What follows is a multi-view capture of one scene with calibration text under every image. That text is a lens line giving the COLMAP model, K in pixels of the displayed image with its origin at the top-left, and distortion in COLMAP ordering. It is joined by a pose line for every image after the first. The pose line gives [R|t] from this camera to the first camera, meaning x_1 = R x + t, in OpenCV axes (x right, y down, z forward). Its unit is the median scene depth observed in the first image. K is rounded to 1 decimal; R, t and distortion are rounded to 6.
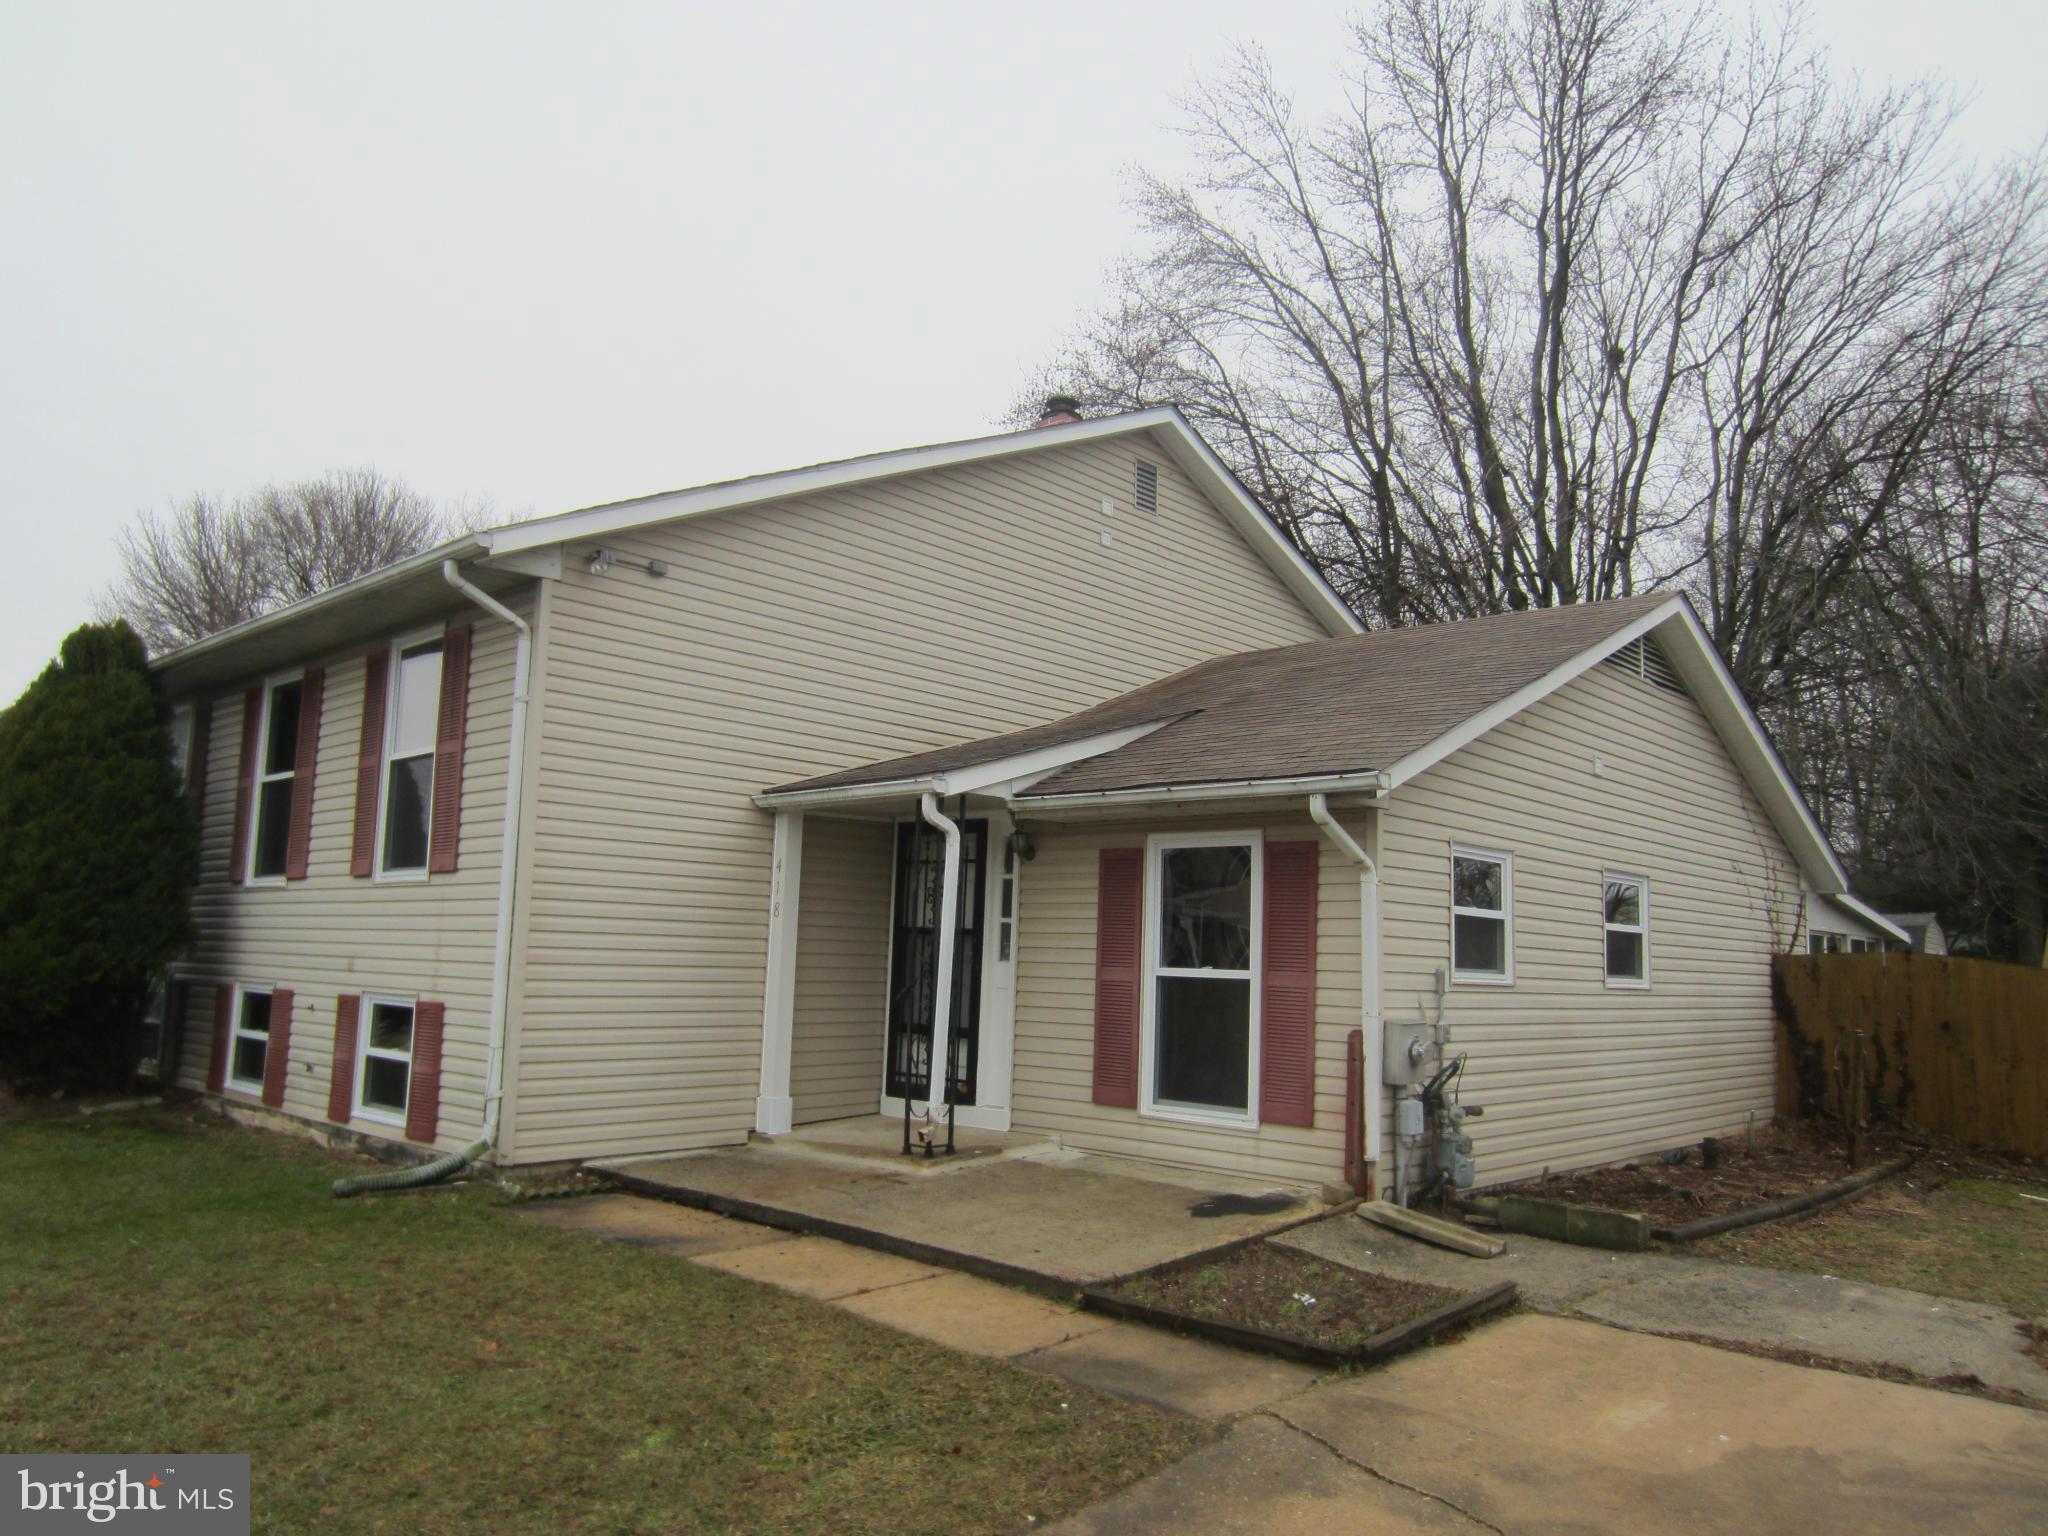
lens RADIAL K [[1485.2, 0, 1024.0], [0, 1485.2, 768.0], [0, 0, 1]] dist [0.009097, 0.003599]
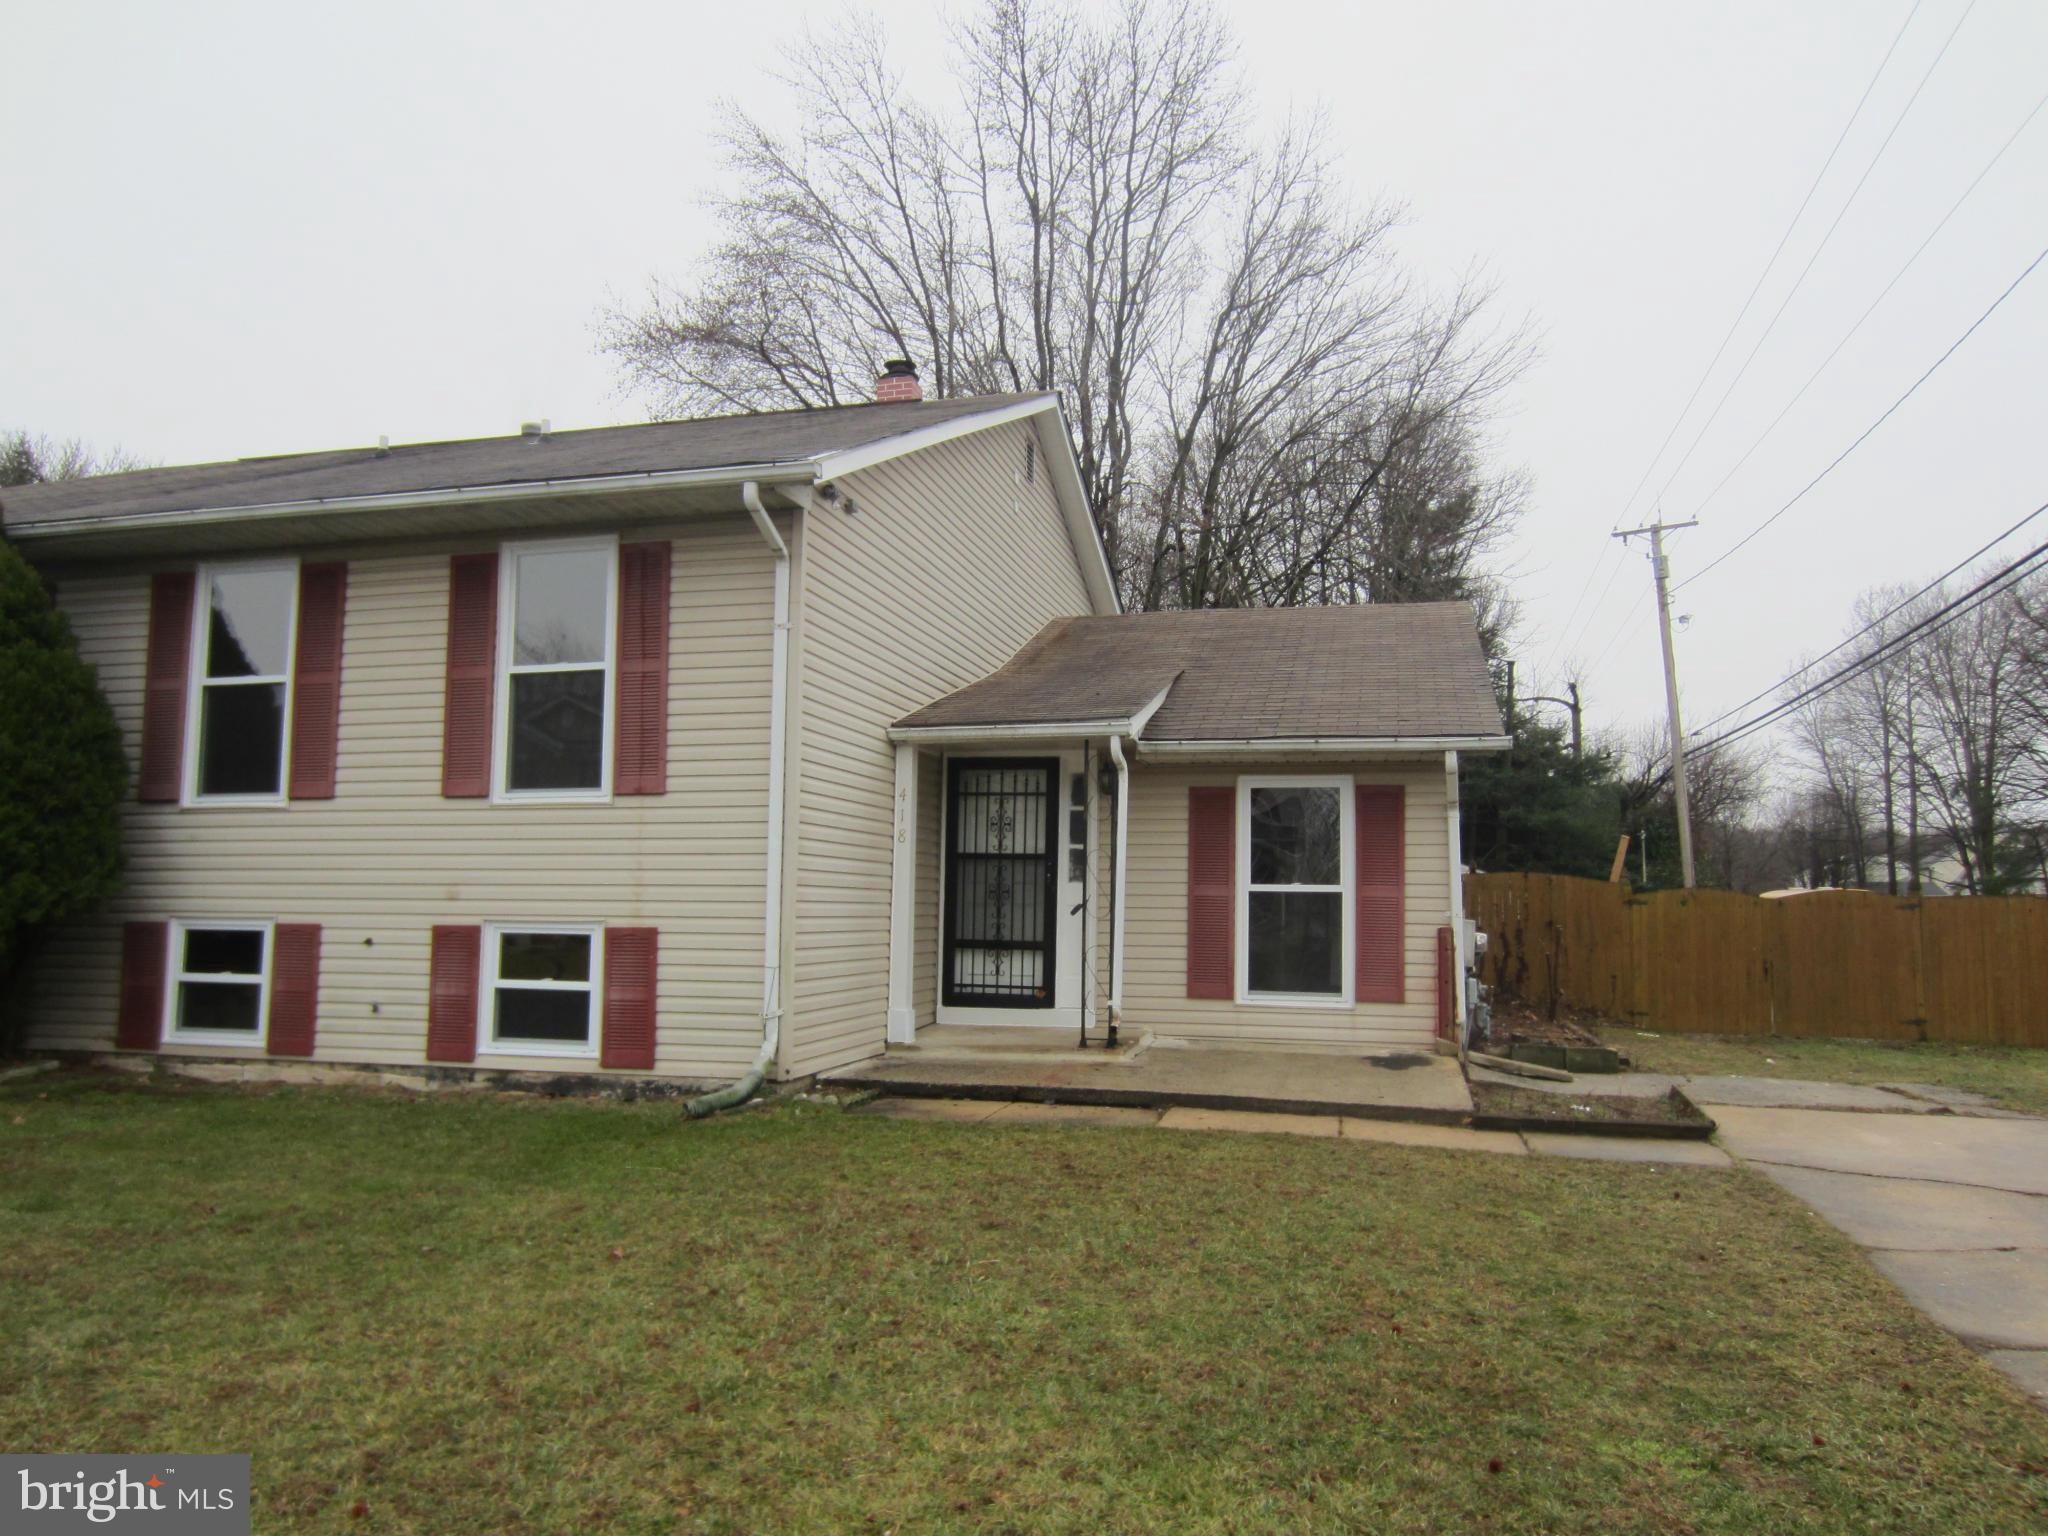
lens RADIAL K [[1485.2, 0, 1024.0], [0, 1485.2, 768.0], [0, 0, 1]] dist [0.009097, 0.003599]
pose [[0.867375, 0.029584, 0.496775, -0.664254], [-0.049286, 0.998431, 0.026594, 0.014720], [-0.495209, -0.047551, 0.867472, 0.033628]]
